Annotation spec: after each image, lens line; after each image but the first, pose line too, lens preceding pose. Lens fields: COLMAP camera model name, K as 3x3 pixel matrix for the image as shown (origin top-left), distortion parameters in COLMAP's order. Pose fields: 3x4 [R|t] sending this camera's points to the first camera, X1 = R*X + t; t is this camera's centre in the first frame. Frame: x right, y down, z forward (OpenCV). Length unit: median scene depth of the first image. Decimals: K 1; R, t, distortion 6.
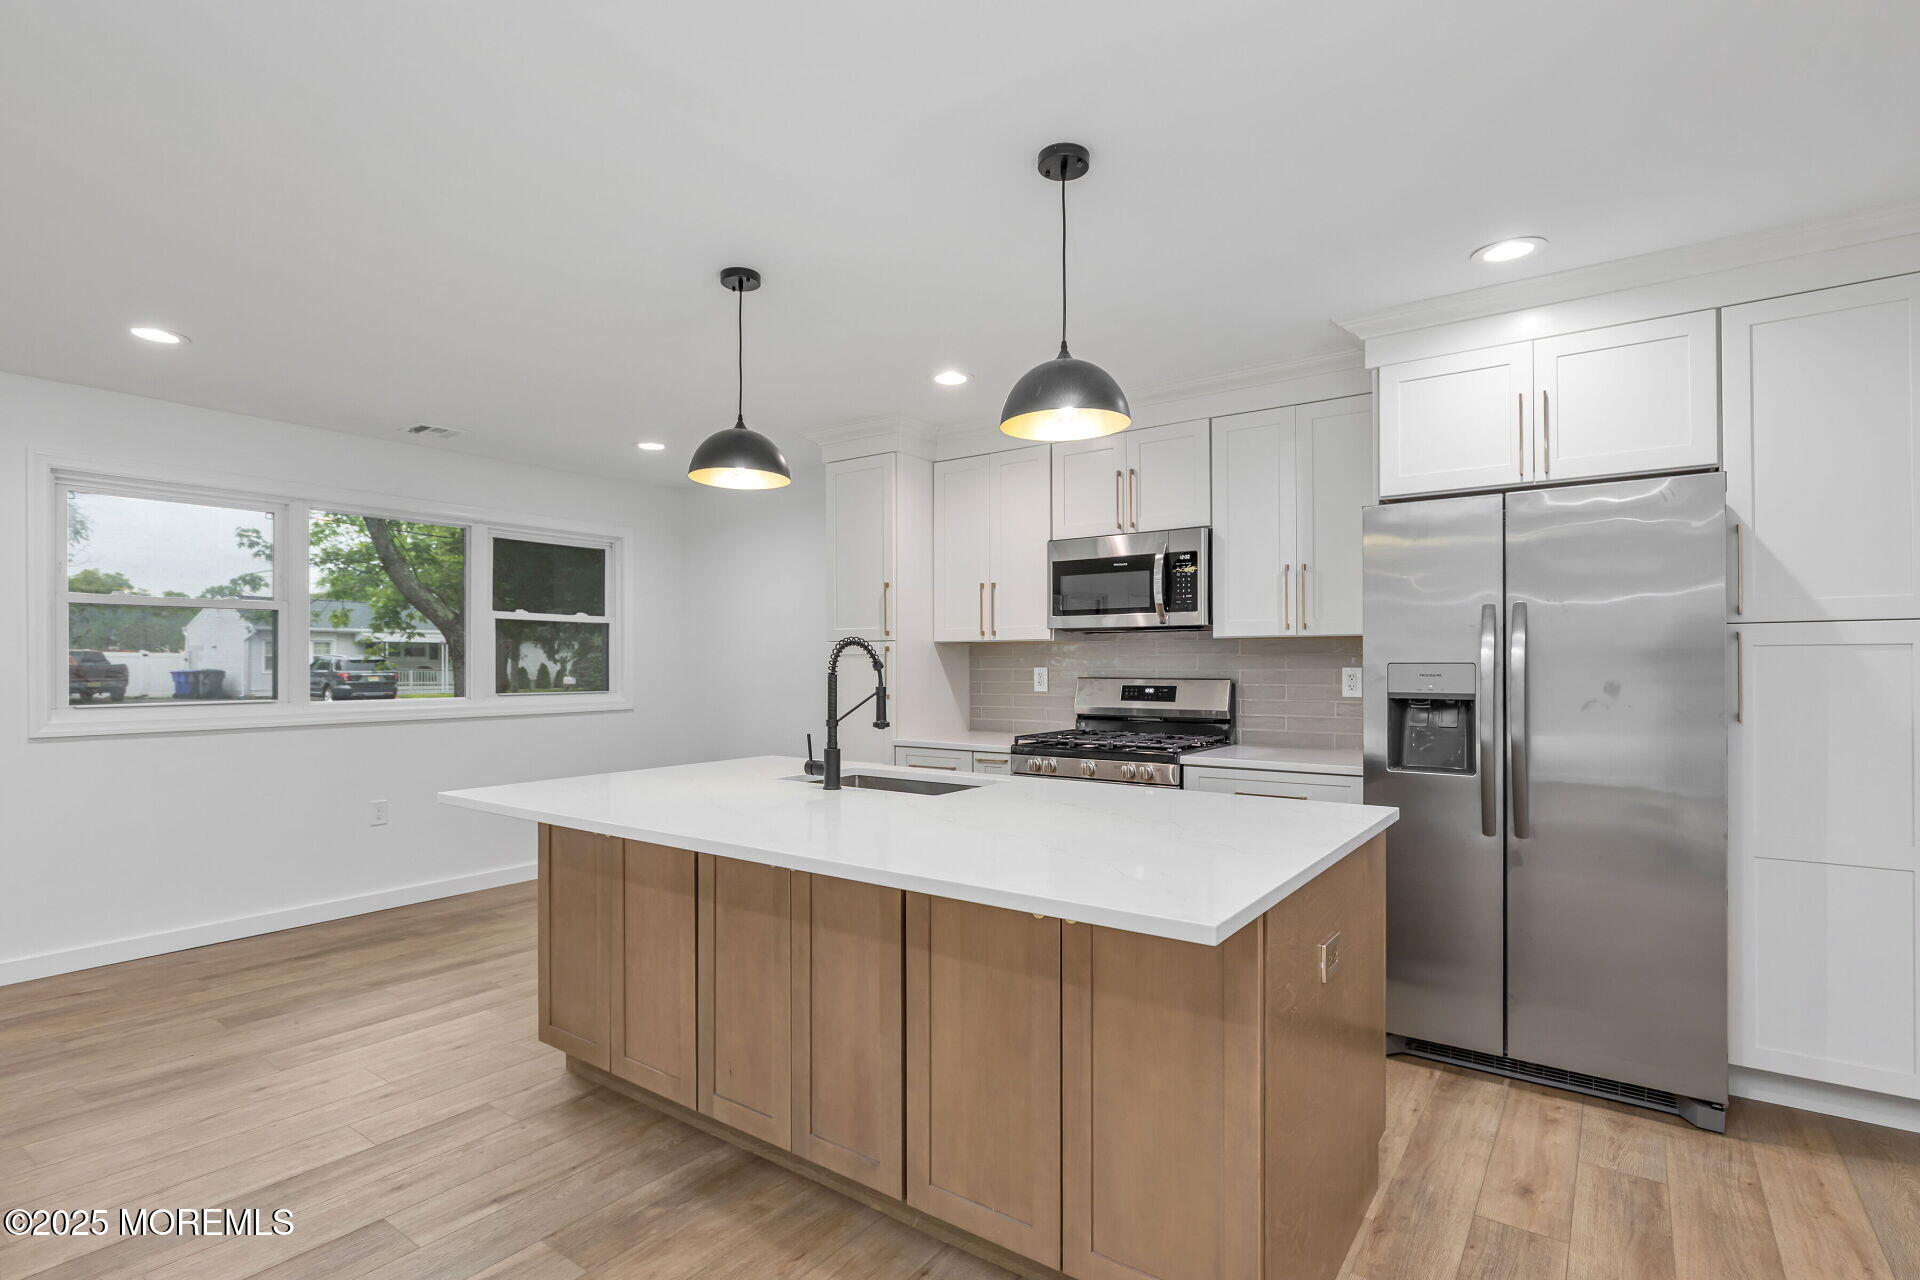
lens RADIAL K [[911.2, 0, 962.2], [0, 911.2, 662.3], [0, 0, 1]] dist [-0.000611, -0.000154]
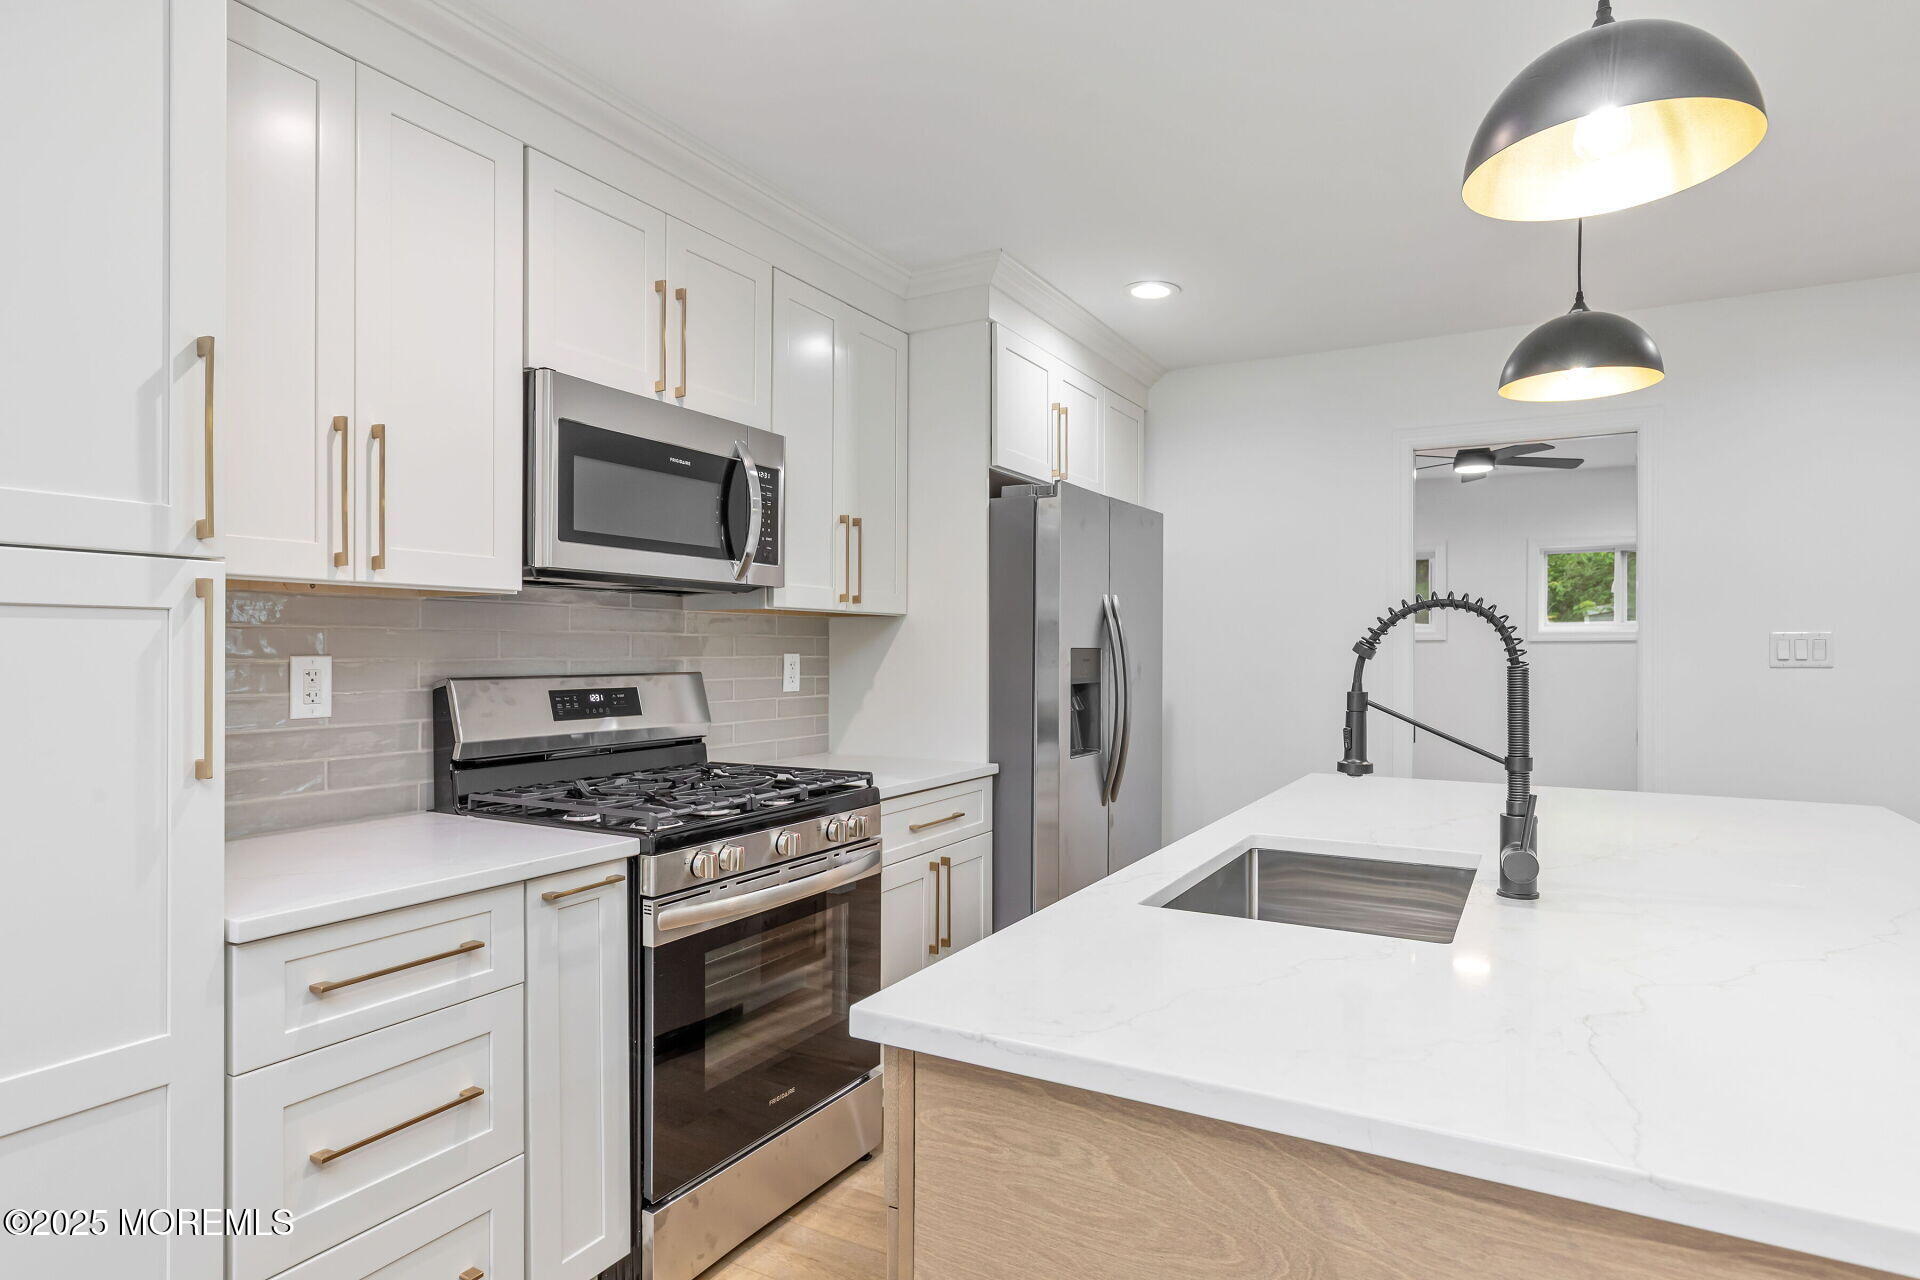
lens RADIAL K [[1047.6, 0, 960.0], [0, 1047.6, 640.0], [0, 0, 1]] dist [0.001679, 0.000036]
pose [[-0.097304, 0.011749, 0.995185, -0.428395], [0.000508, 0.999931, -0.011755, 0.004392], [-0.995255, -0.000639, -0.097303, 0.846431]]
